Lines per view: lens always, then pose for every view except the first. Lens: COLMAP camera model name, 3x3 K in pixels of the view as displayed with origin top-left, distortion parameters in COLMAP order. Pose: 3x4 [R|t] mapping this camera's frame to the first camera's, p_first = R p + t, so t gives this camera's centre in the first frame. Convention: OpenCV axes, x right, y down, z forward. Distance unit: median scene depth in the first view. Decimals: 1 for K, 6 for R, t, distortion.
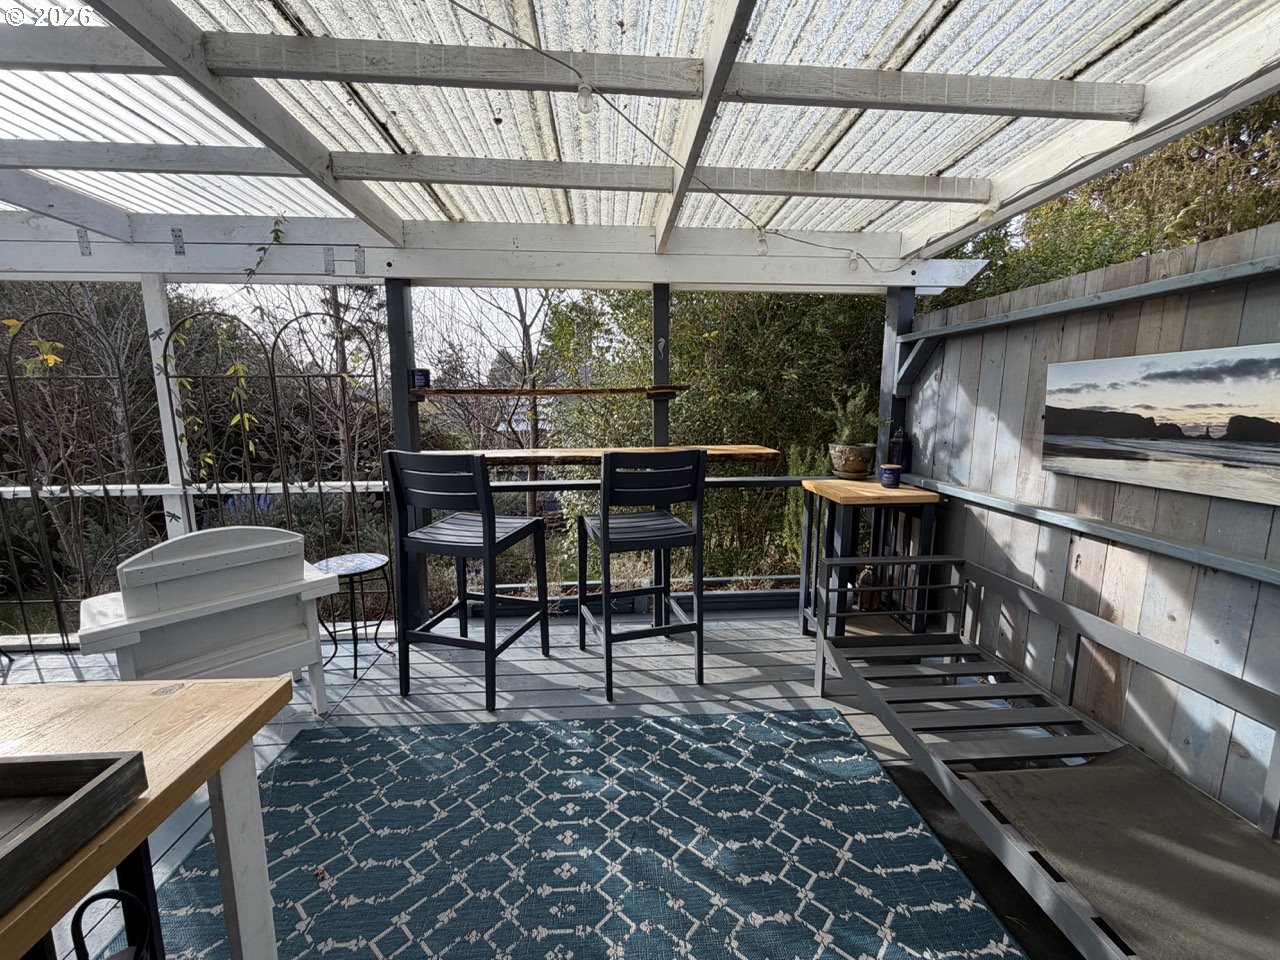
lens RADIAL K [[510.7, 0, 639.1], [0, 510.7, 479.4], [0, 0, 1]] dist [-0.000149, 0.000008]
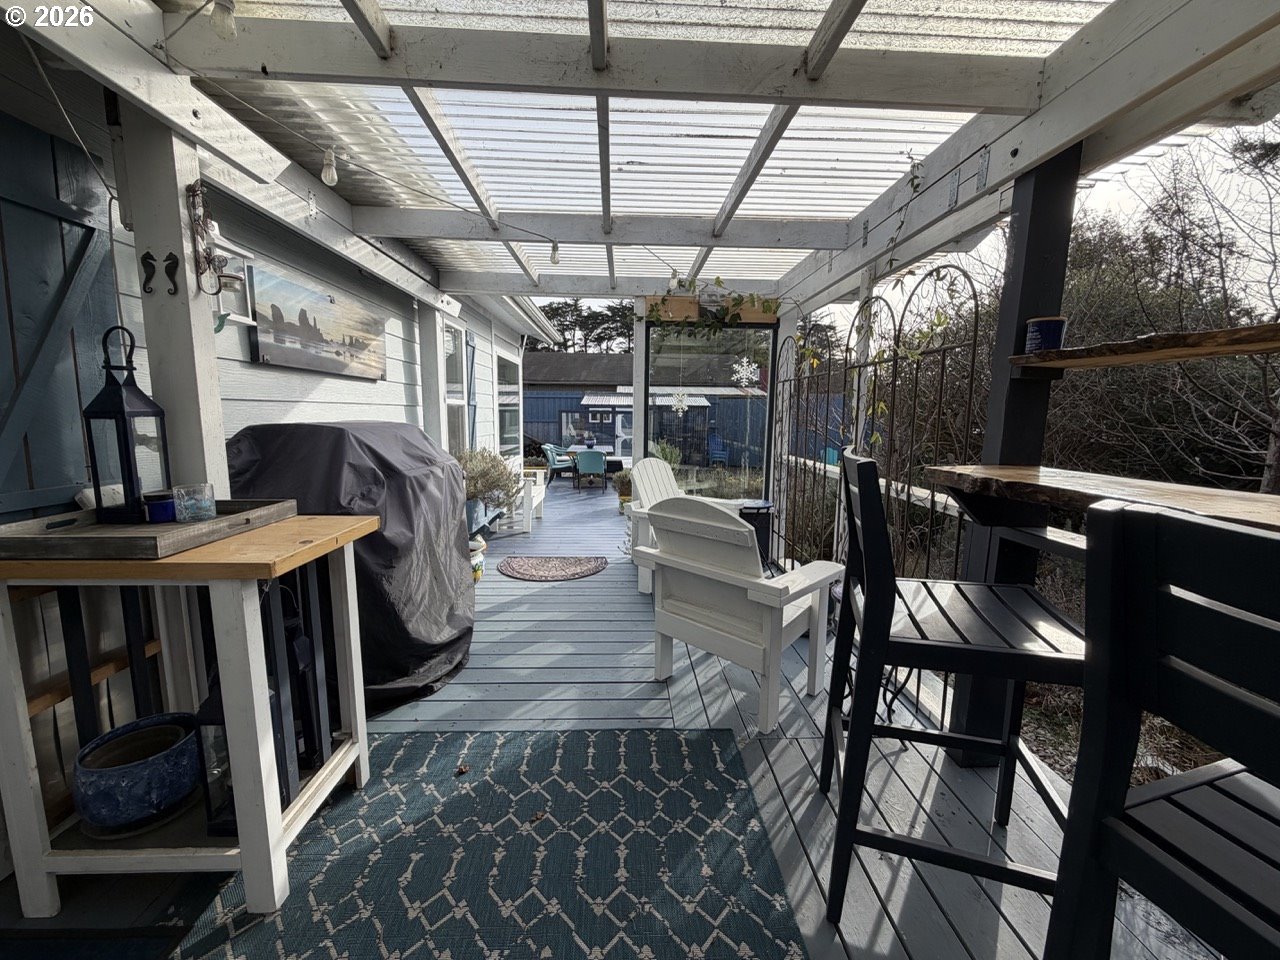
lens RADIAL K [[510.7, 0, 636.9], [0, 510.7, 480.2], [0, 0, 1]] dist [-0.000149, 0.000008]
pose [[-0.045066, 0.137307, -0.989503, 0.221218], [-0.160711, 0.976611, 0.142838, -0.067966], [0.985972, 0.165461, -0.021946, 0.767575]]
